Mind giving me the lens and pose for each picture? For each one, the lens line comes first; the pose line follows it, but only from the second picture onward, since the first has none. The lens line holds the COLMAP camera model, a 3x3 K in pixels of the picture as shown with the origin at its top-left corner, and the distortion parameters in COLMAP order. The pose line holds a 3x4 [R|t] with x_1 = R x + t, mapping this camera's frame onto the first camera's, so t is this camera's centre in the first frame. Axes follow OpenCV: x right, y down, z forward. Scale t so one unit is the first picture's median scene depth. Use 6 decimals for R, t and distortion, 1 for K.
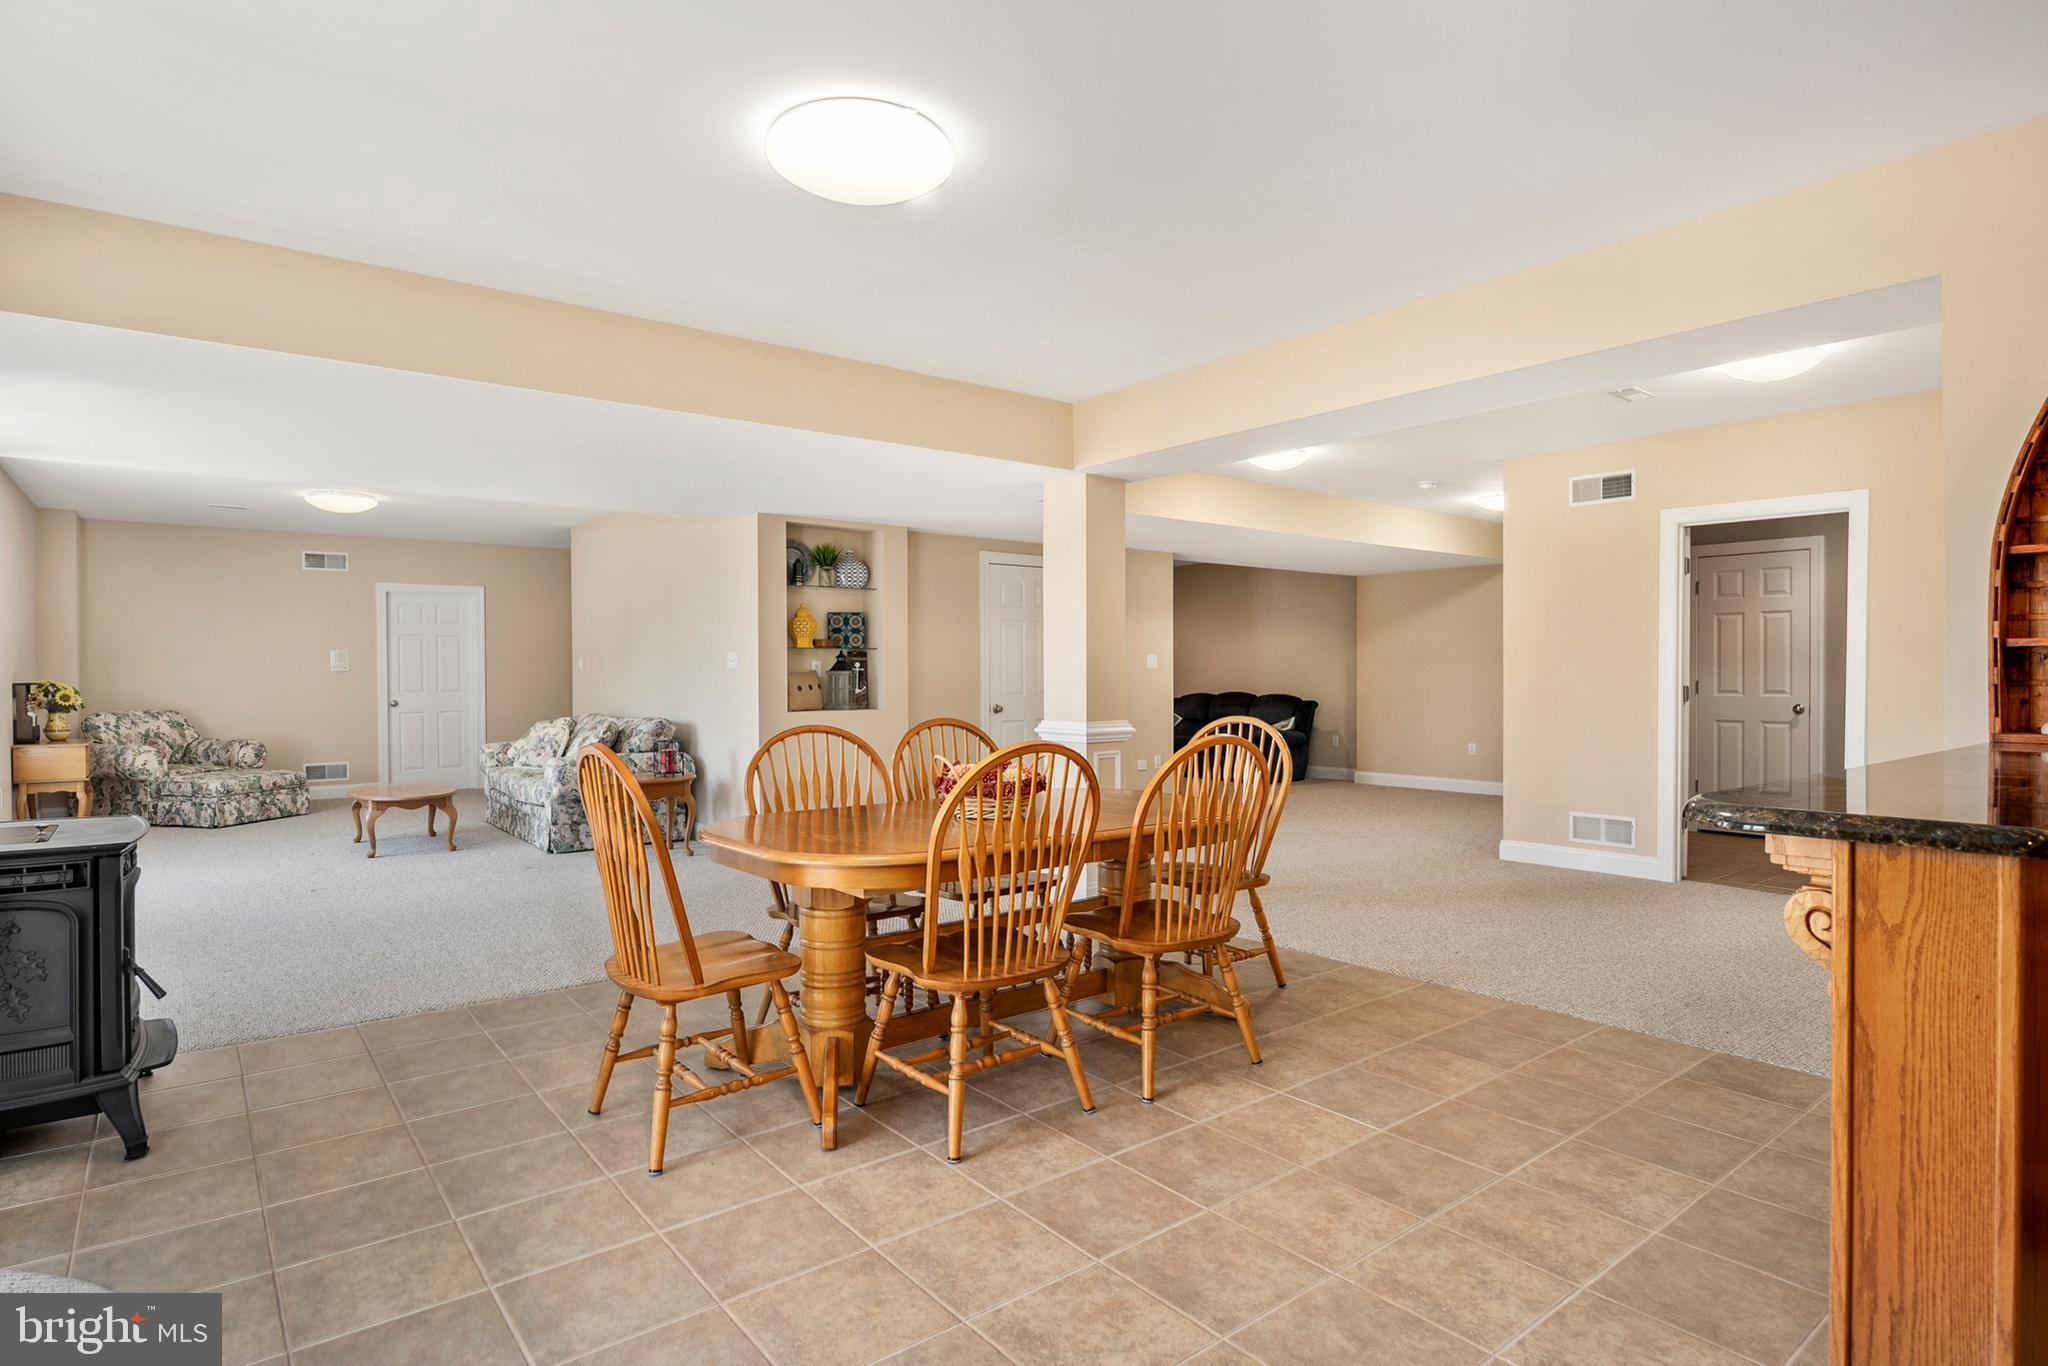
lens RADIAL K [[1091.3, 0, 1024.0], [0, 1091.3, 683.0], [0, 0, 1]] dist [-0.038310, 0.016549]
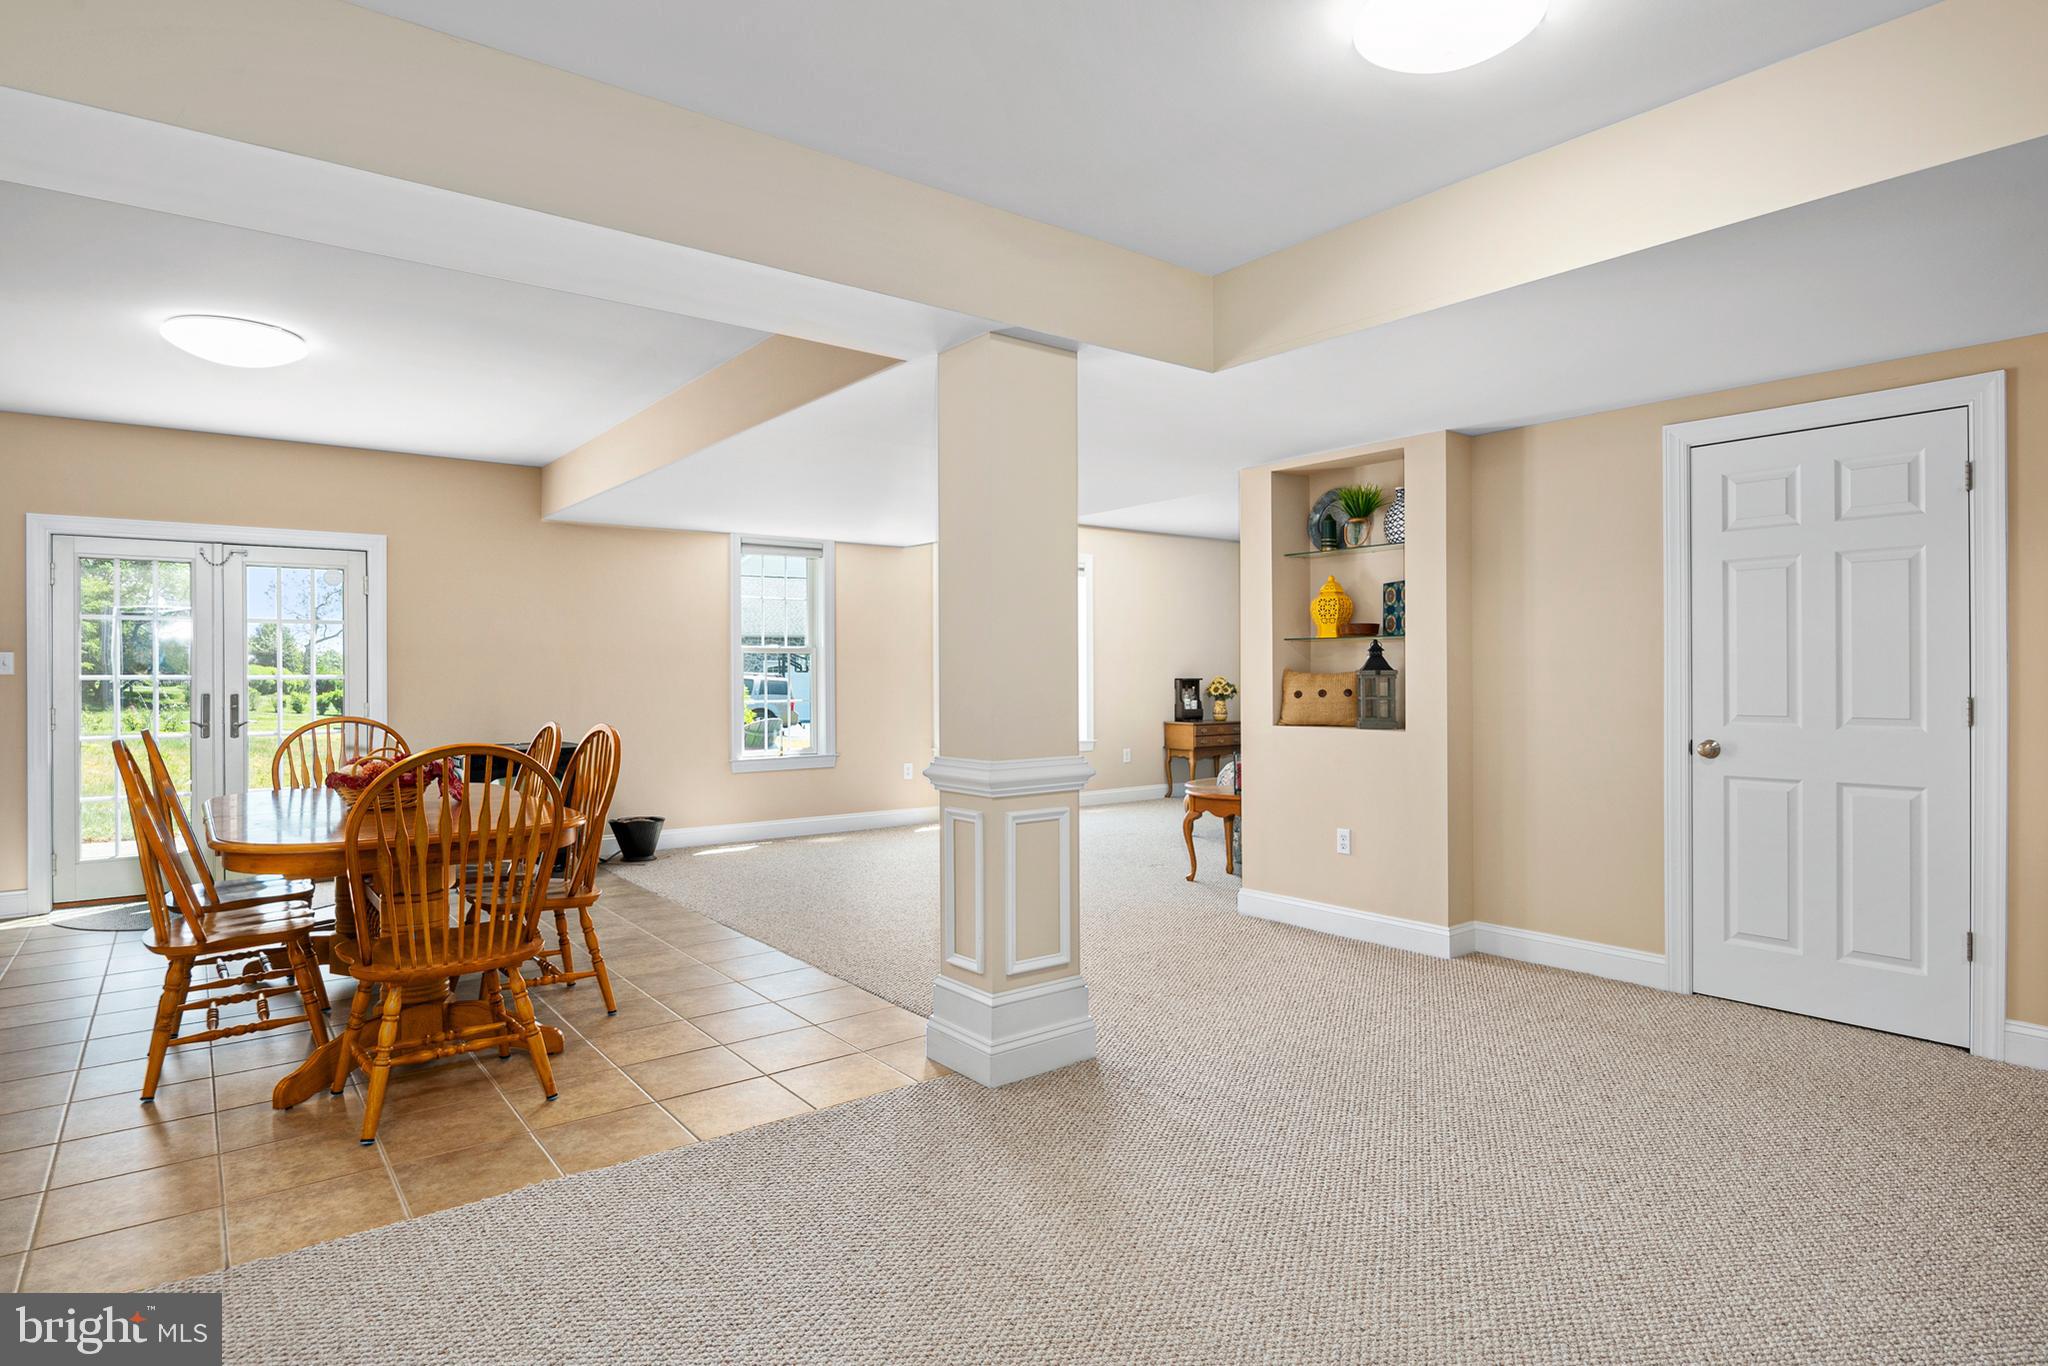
lens RADIAL K [[1091.3, 0, 1024.0], [0, 1091.3, 683.0], [0, 0, 1]] dist [-0.038310, 0.016549]
pose [[-0.010671, 0.014078, -0.999844, 0.513063], [0.000754, 0.999901, 0.014070, -0.012794], [0.999943, -0.000604, -0.010681, 0.801094]]
